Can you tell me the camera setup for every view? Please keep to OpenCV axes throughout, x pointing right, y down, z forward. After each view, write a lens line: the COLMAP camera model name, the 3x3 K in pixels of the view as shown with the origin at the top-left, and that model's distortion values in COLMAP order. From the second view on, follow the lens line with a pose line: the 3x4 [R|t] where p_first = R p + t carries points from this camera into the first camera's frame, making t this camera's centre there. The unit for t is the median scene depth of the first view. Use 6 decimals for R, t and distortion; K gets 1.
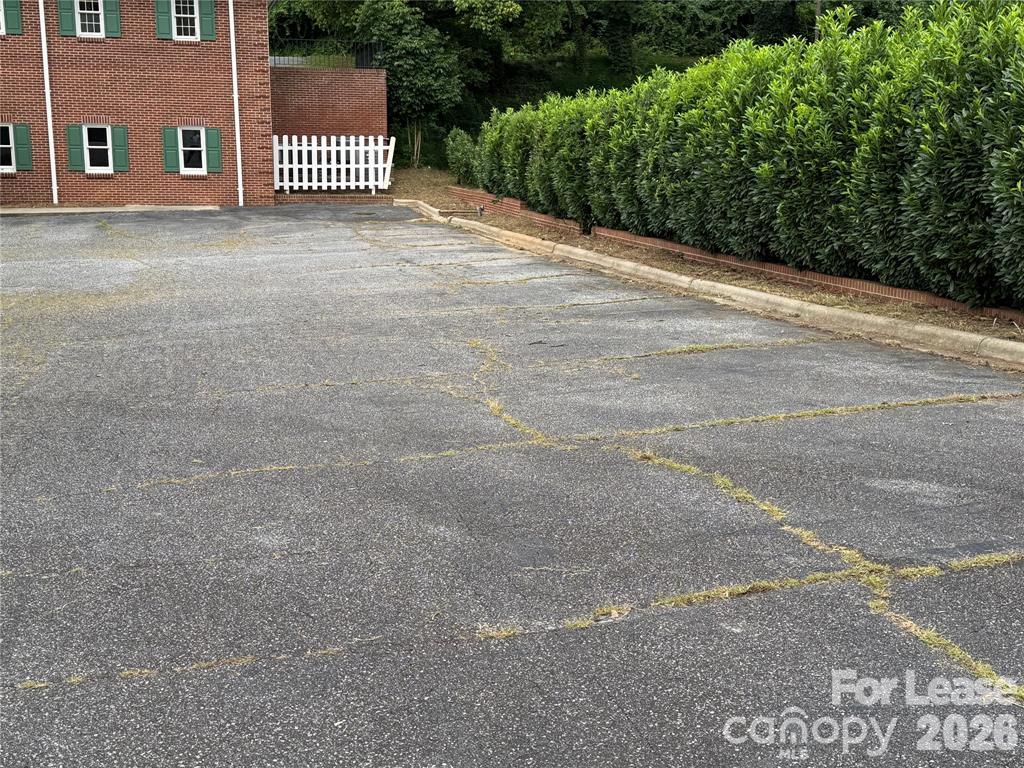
lens RADIAL K [[1213.8, 0, 509.7], [0, 1213.8, 384.3], [0, 0, 1]] dist [0.138791, 0.000000]
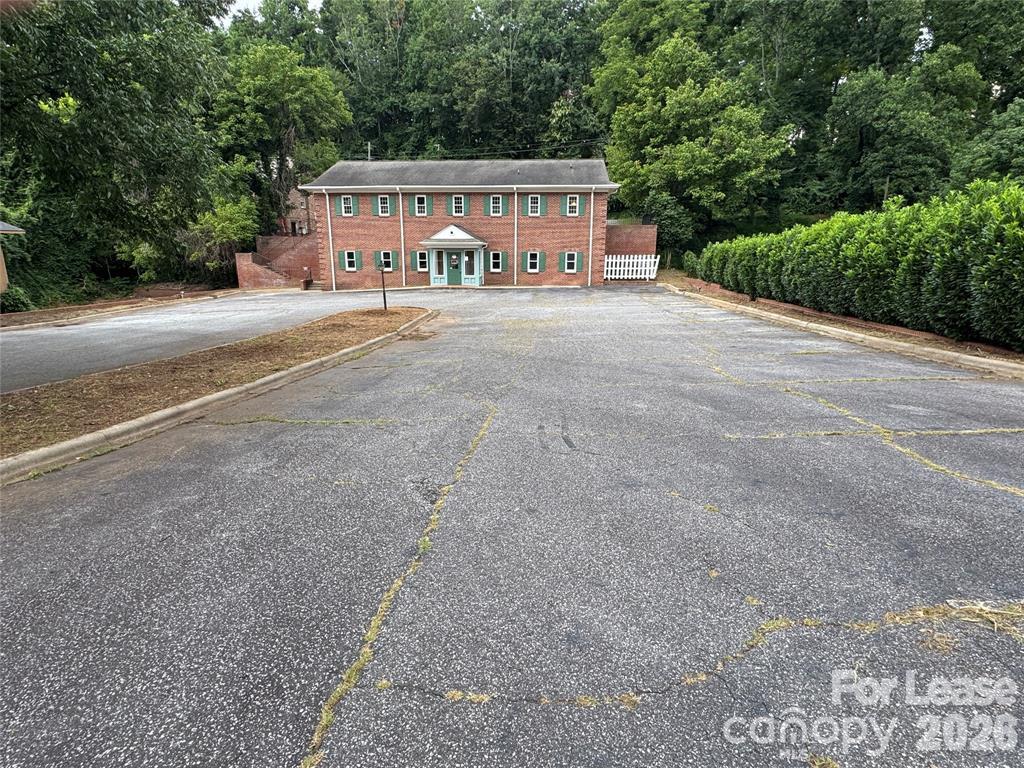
lens RADIAL K [[548.9, 0, 514.5], [0, 548.9, 379.9], [0, 0, 1]] dist [-0.000322, 0.004710]
pose [[0.943911, 0.071428, -0.322382, -0.022566], [-0.063394, 0.997362, 0.035367, 0.014418], [0.324058, -0.012946, 0.945949, -0.098758]]
